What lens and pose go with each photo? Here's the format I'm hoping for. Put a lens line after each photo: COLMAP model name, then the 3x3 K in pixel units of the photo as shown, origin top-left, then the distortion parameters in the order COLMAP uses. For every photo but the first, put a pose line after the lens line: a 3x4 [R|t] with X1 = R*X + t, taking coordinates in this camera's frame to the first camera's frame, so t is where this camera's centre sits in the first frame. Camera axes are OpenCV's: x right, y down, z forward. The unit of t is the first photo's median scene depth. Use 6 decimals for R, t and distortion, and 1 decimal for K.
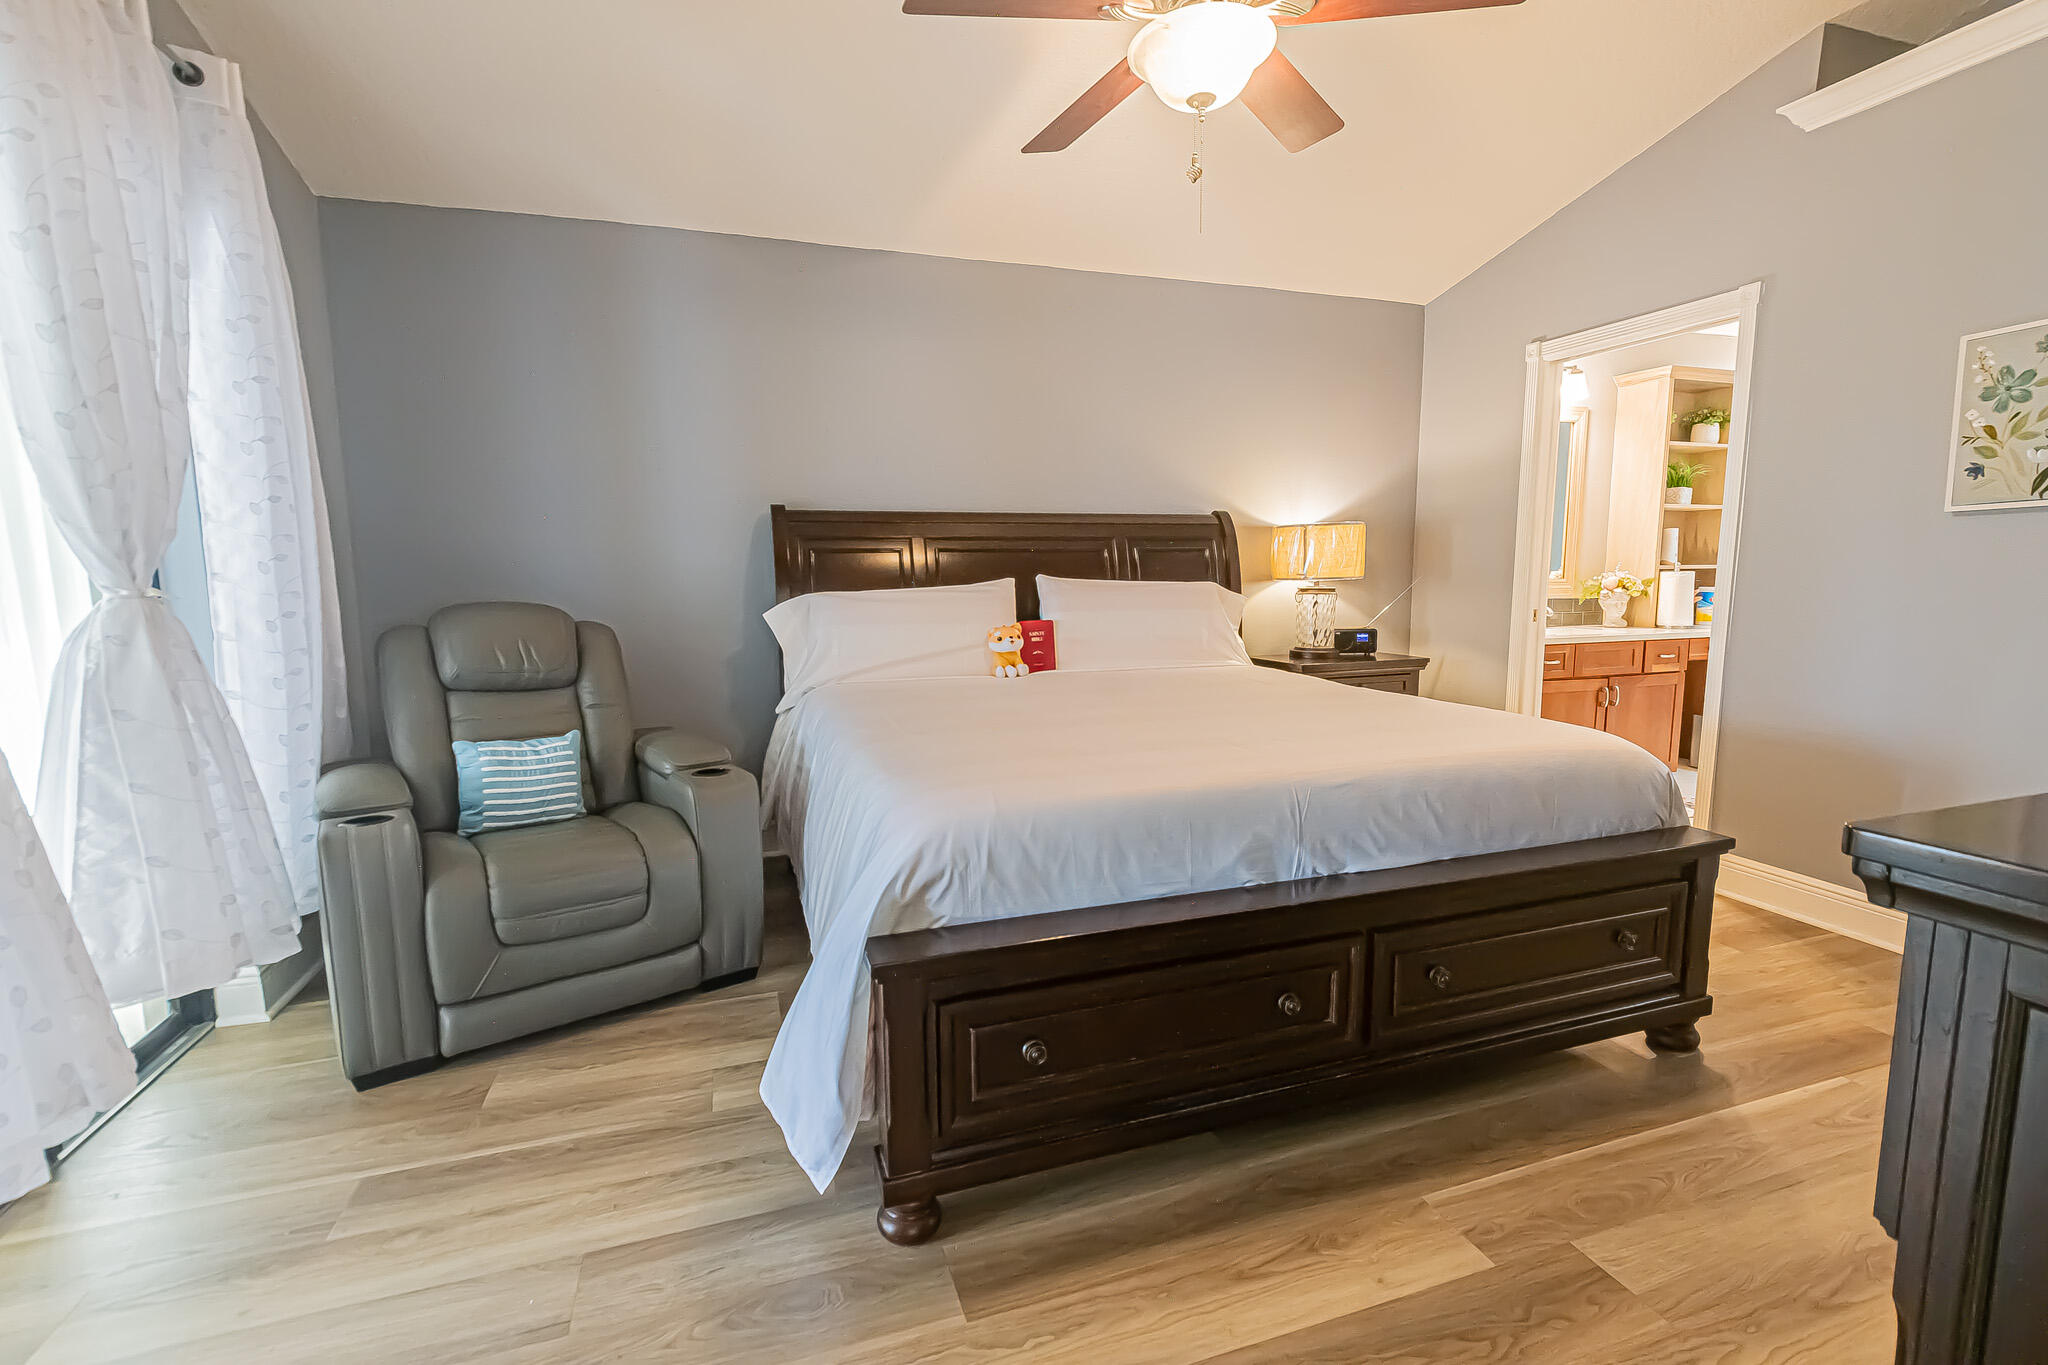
lens RADIAL K [[858.0, 0, 1024.0], [0, 858.0, 682.5], [0, 0, 1]] dist [0.000354, 0.000061]
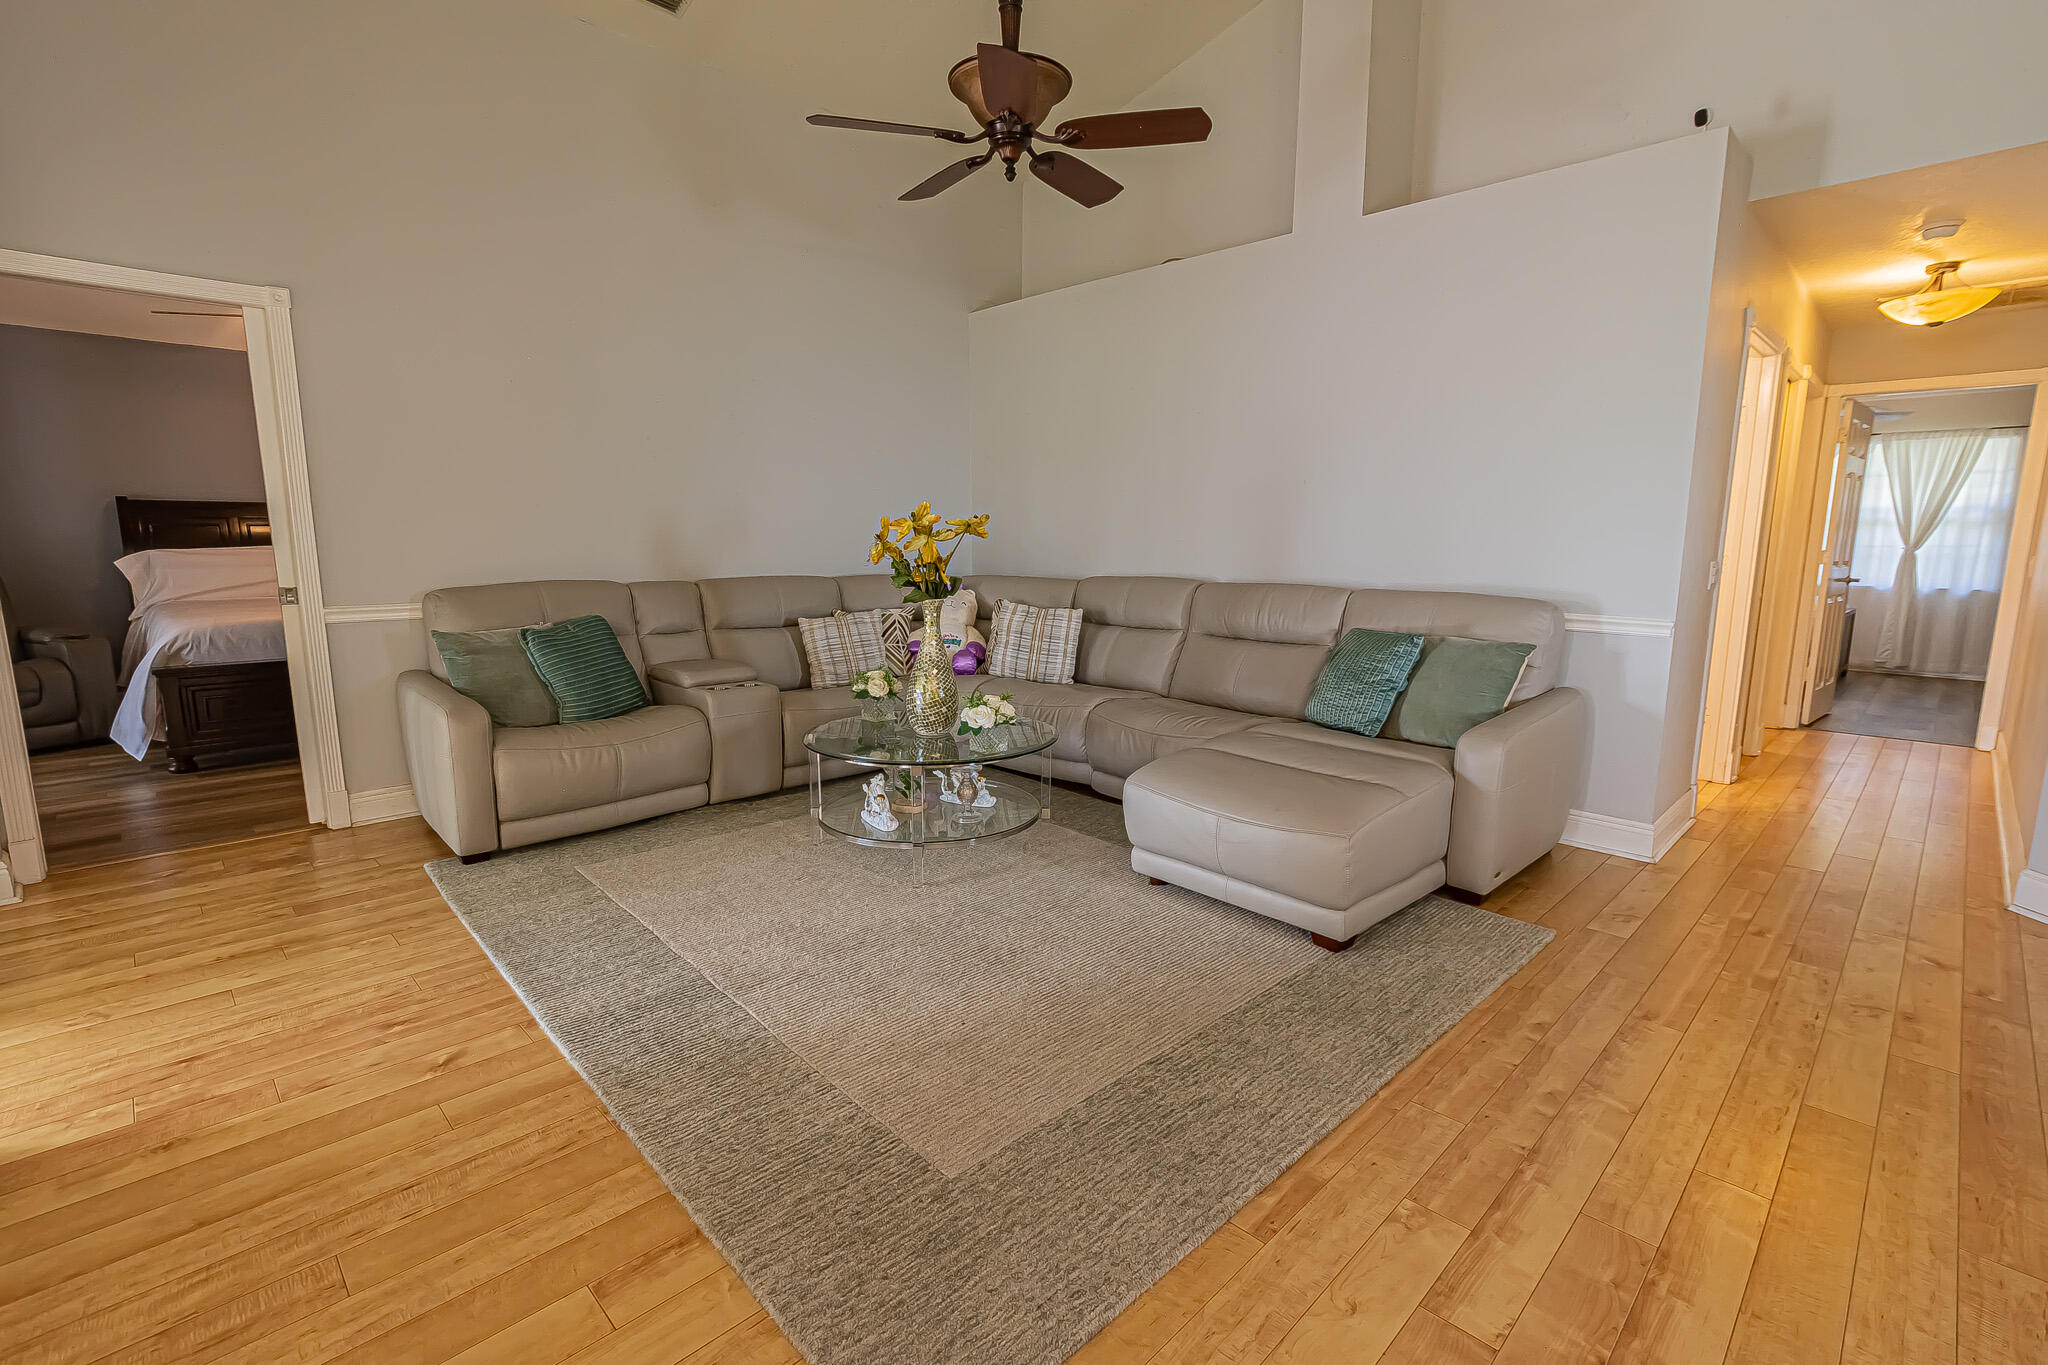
lens RADIAL K [[899.7, 0, 1024.0], [0, 899.7, 682.5], [0, 0, 1]] dist [0.001289, 0.000387]
pose [[0.897311, -0.054407, 0.438034, 0.699789], [0.042795, 0.998423, 0.036346, 0.231841], [-0.439320, -0.013868, 0.898224, -1.887180]]
